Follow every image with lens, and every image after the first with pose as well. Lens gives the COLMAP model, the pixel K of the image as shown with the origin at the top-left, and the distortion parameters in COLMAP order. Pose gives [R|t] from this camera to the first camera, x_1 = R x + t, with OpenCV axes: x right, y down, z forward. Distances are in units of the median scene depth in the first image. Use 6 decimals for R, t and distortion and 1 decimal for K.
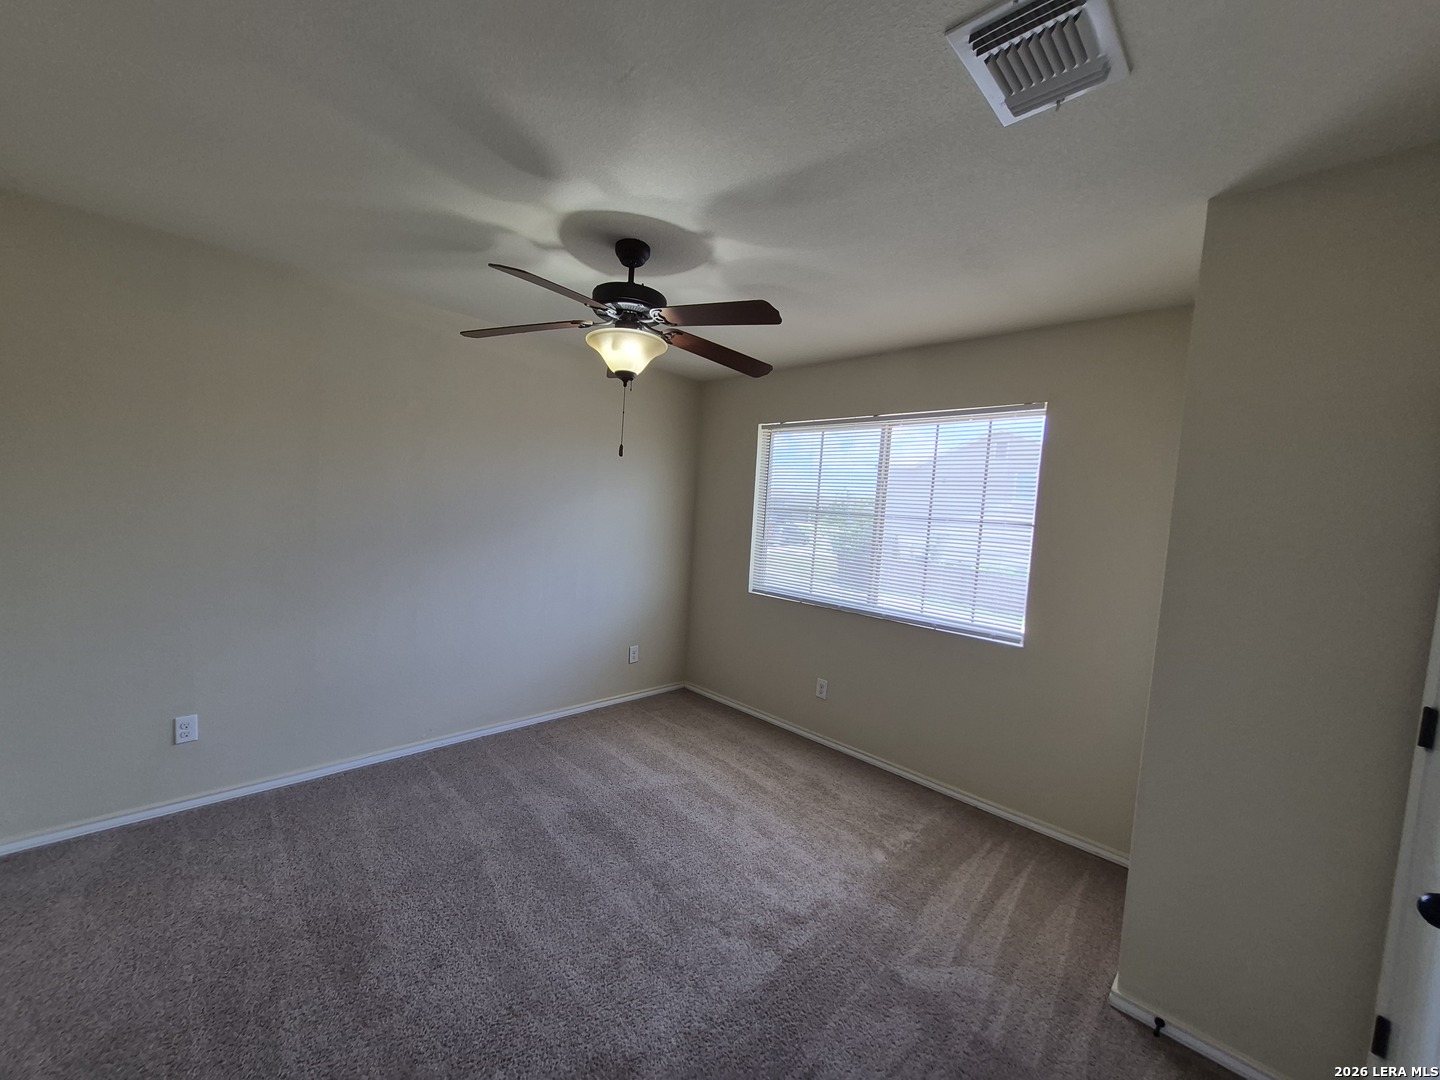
lens RADIAL K [[569.1, 0, 711.4], [0, 569.1, 543.4], [0, 0, 1]] dist [0.015510, -0.002963]
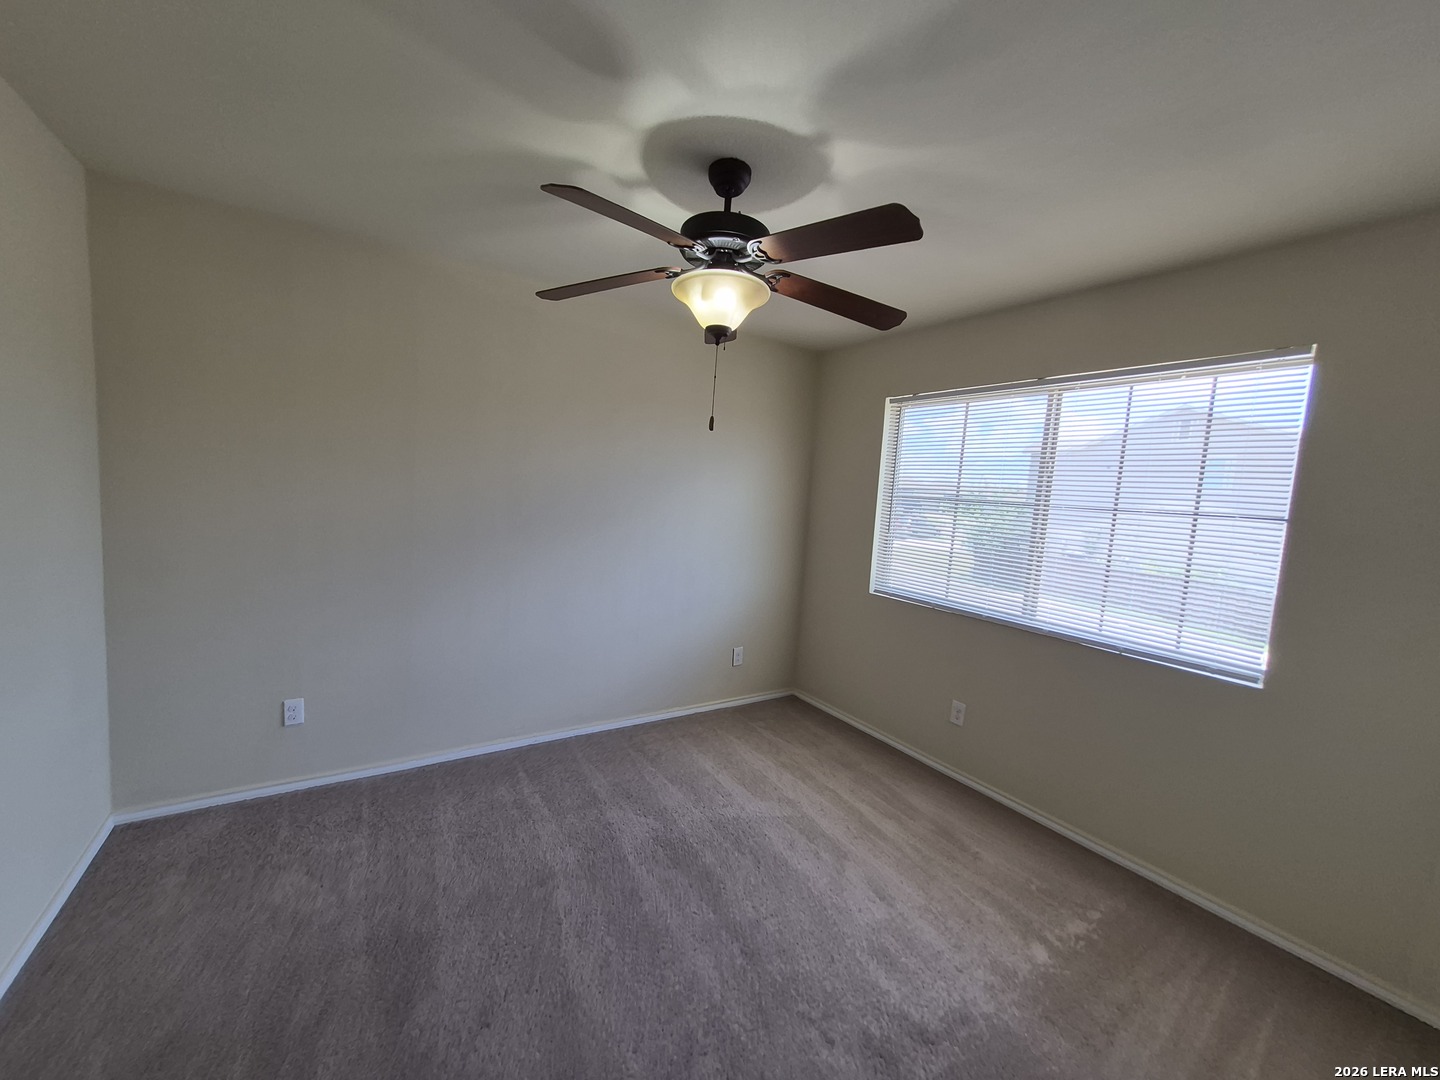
lens RADIAL K [[564.8, 0, 709.1], [0, 564.8, 546.5], [0, 0, 1]] dist [0.006540, -0.000364]
pose [[0.977046, 0.020205, -0.212067, 0.012513], [-0.015118, 0.999558, 0.025582, -0.006089], [0.212490, -0.021789, 0.976920, 0.171868]]
